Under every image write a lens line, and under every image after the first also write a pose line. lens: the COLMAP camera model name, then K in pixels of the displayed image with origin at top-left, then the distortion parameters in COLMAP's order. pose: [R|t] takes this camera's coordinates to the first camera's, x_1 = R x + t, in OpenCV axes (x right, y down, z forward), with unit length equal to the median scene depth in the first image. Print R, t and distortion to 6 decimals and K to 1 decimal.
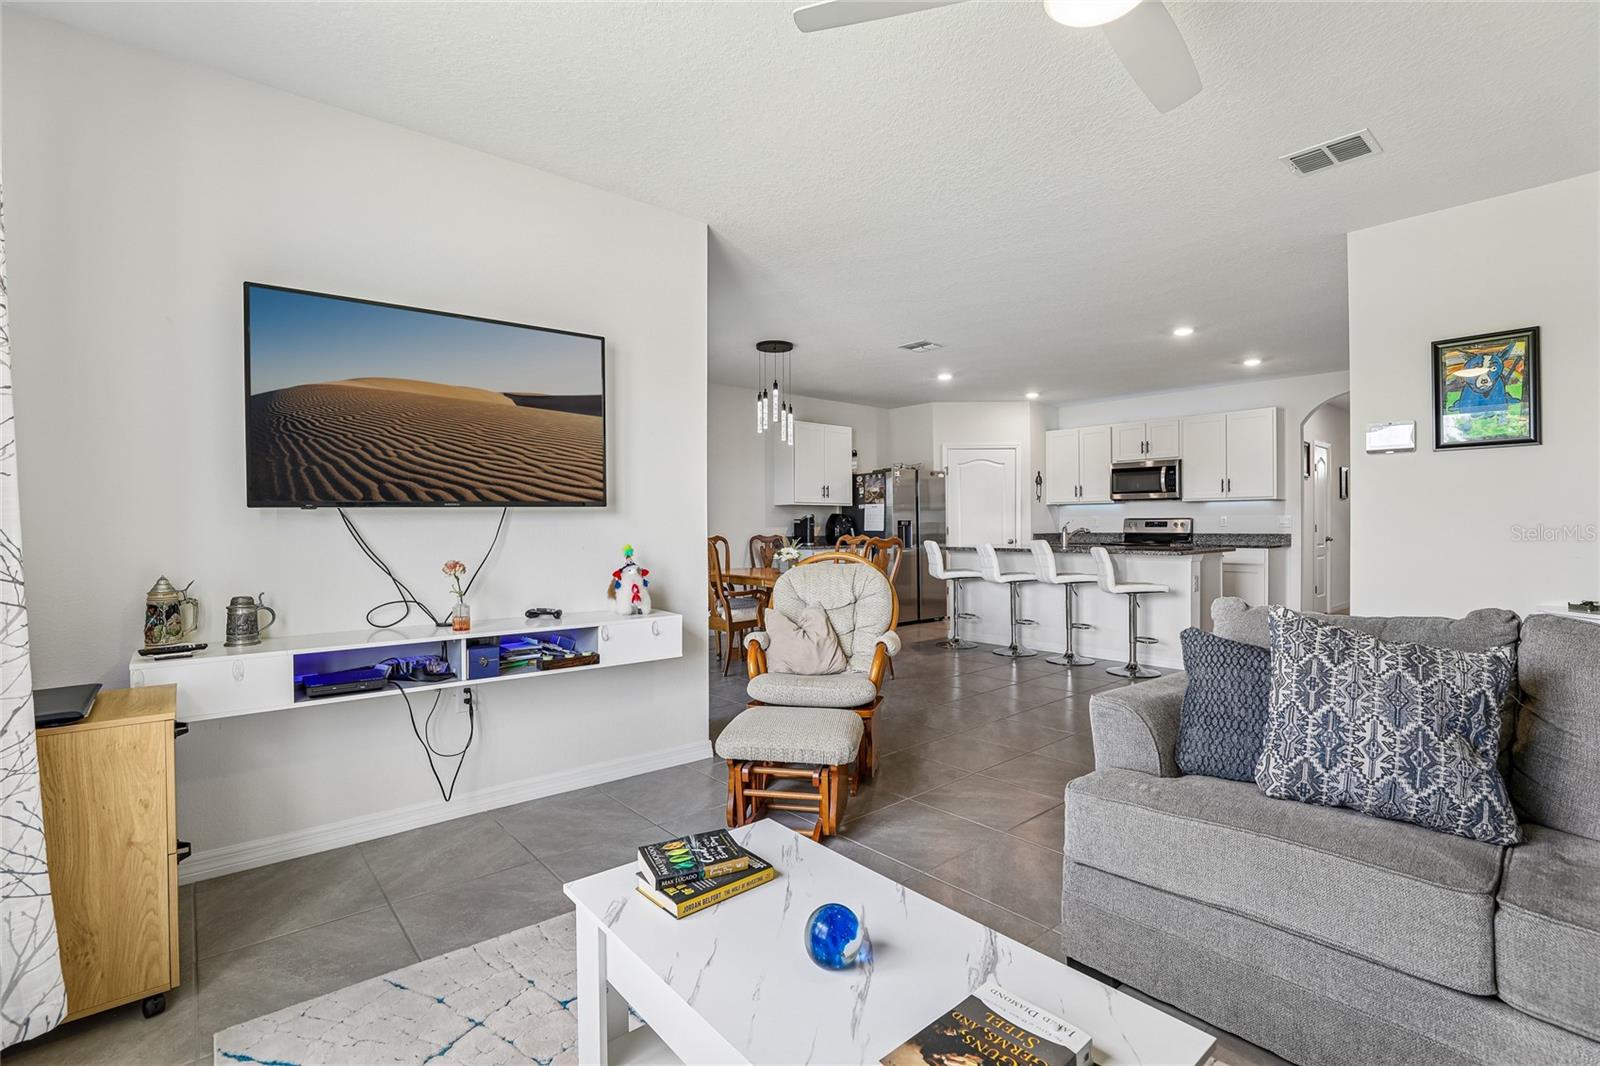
lens RADIAL K [[728.7, 0, 799.3], [0, 728.7, 527.1], [0, 0, 1]] dist [-0.042132, 0.011156]
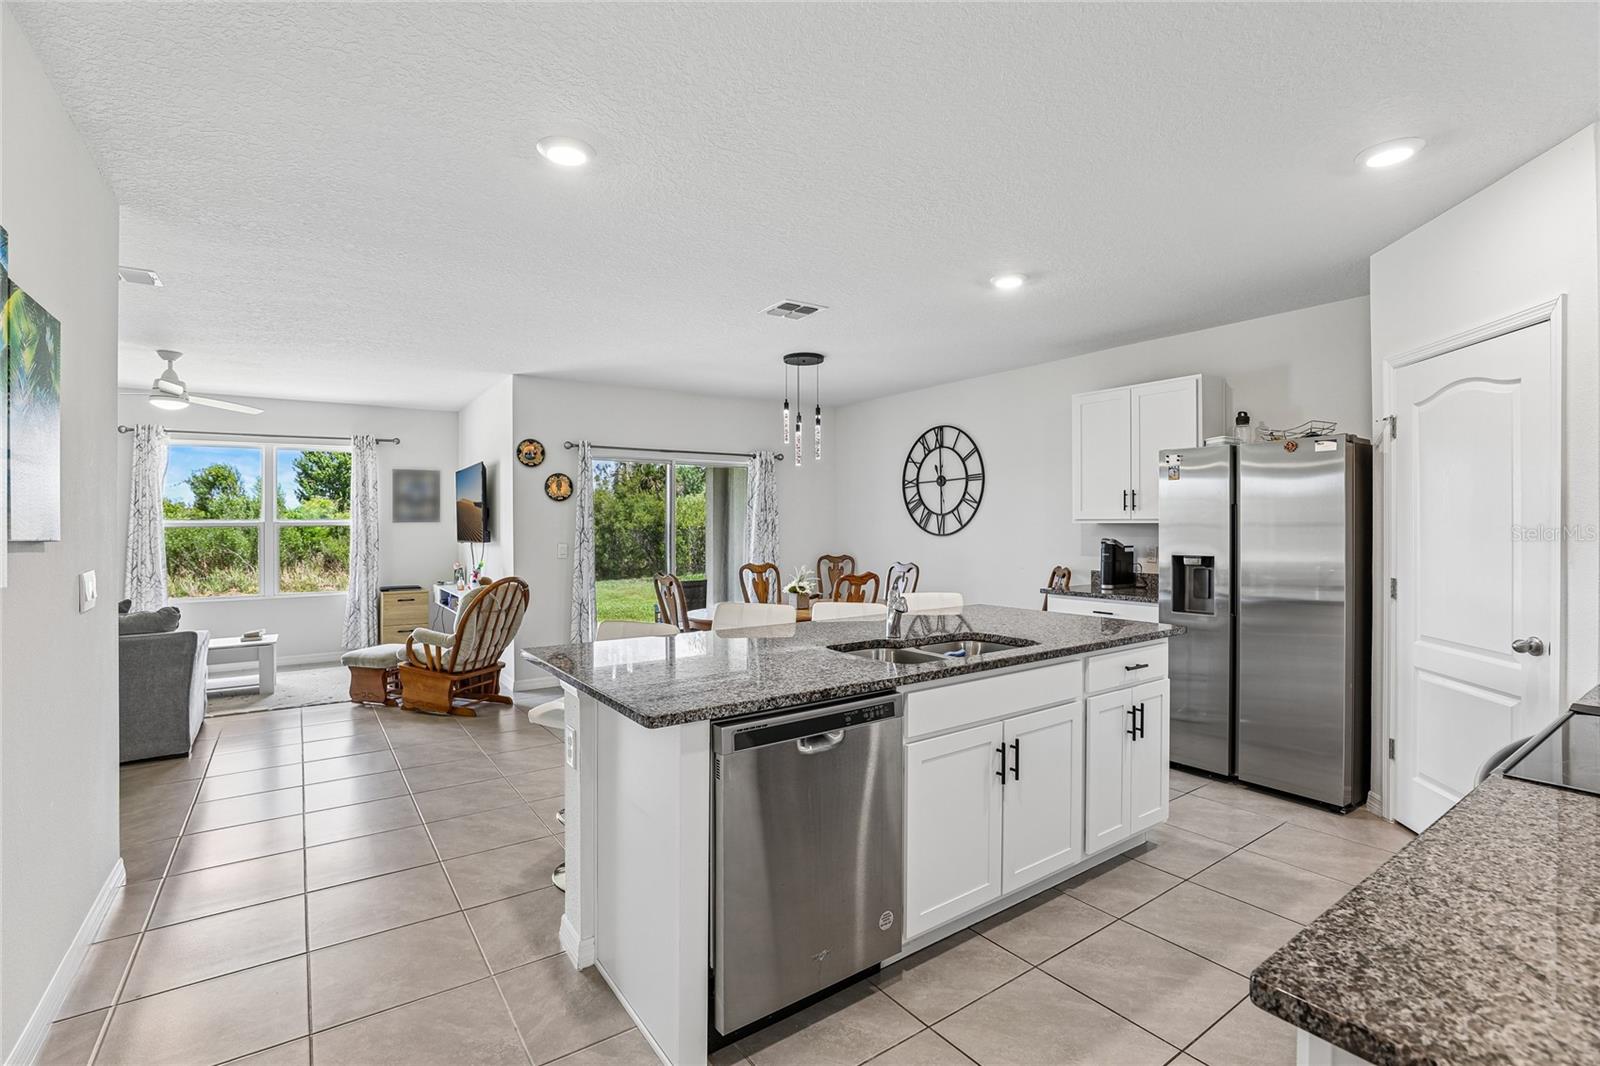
lens RADIAL K [[728.7, 0, 801.4], [0, 728.7, 523.7], [0, 0, 1]] dist [-0.042132, 0.011156]
pose [[-0.099949, 0.007952, -0.994961, 0.643224], [0.005450, 0.999957, 0.007445, -0.035313], [0.994978, -0.004678, -0.099988, 0.798745]]
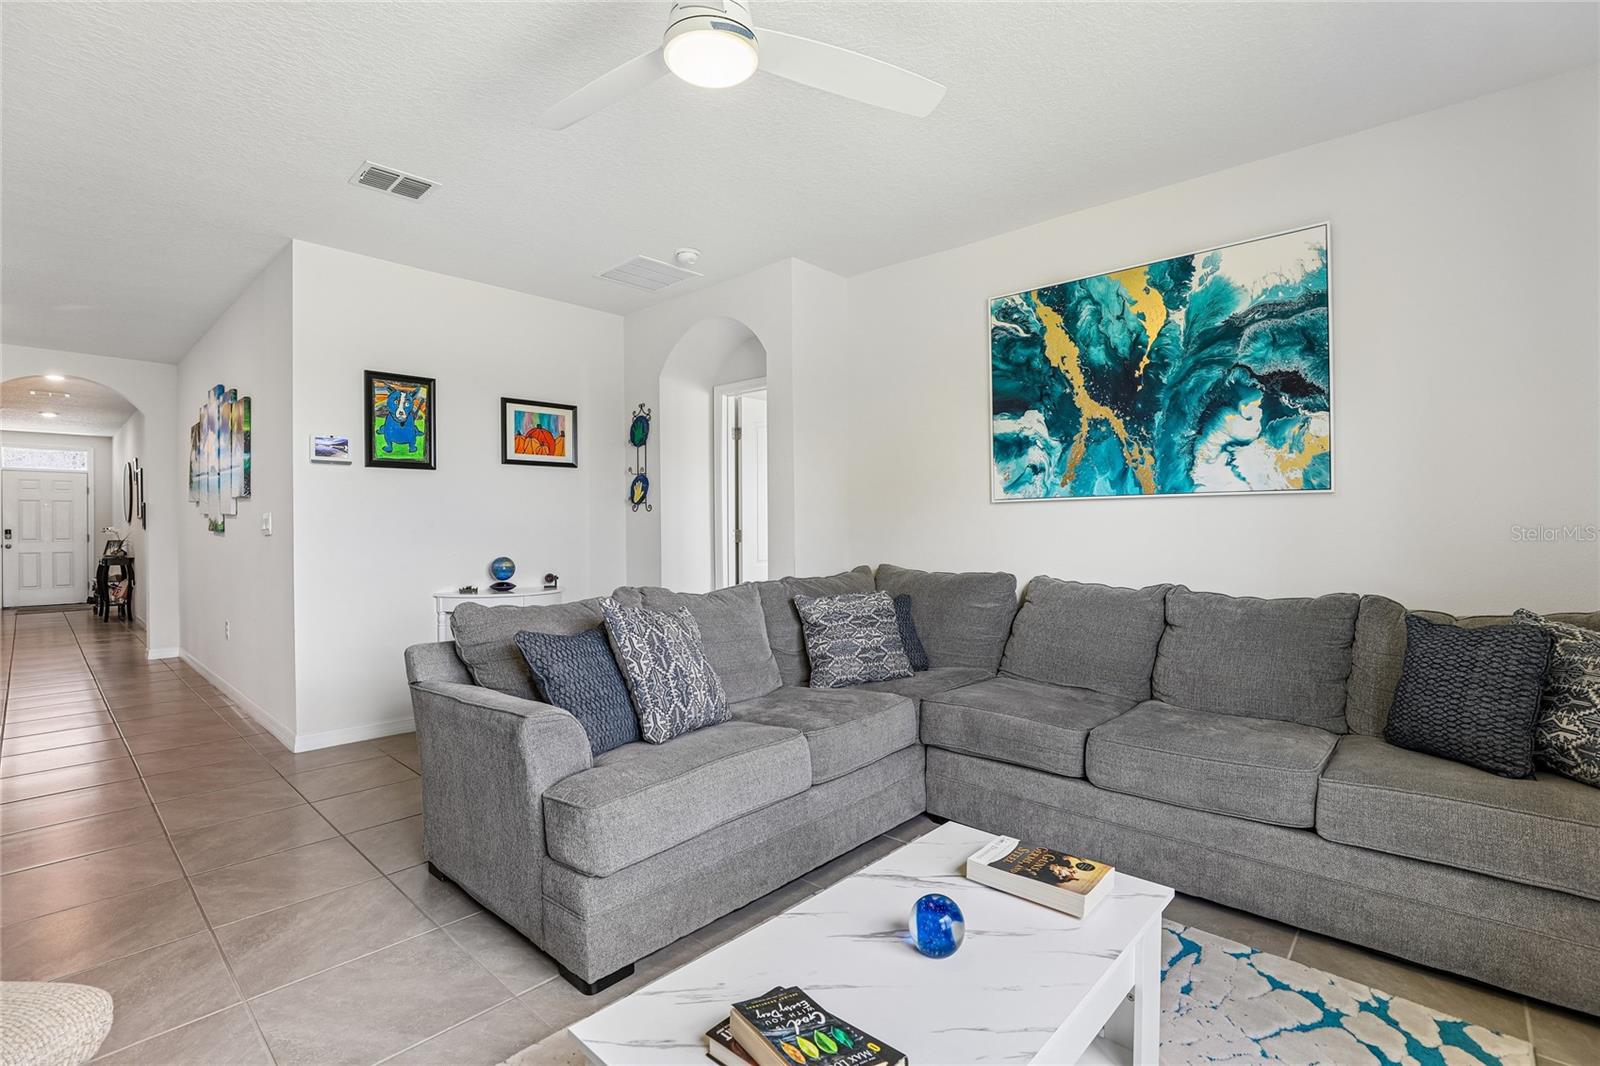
lens RADIAL K [[728.7, 0, 805.7], [0, 728.7, 528.6], [0, 0, 1]] dist [-0.042132, 0.011156]
pose [[-0.121213, 0.000789, 0.992626, -0.135566], [0.008175, 0.999967, 0.000204, -0.001218], [-0.992593, 0.008140, -0.121216, 0.183640]]
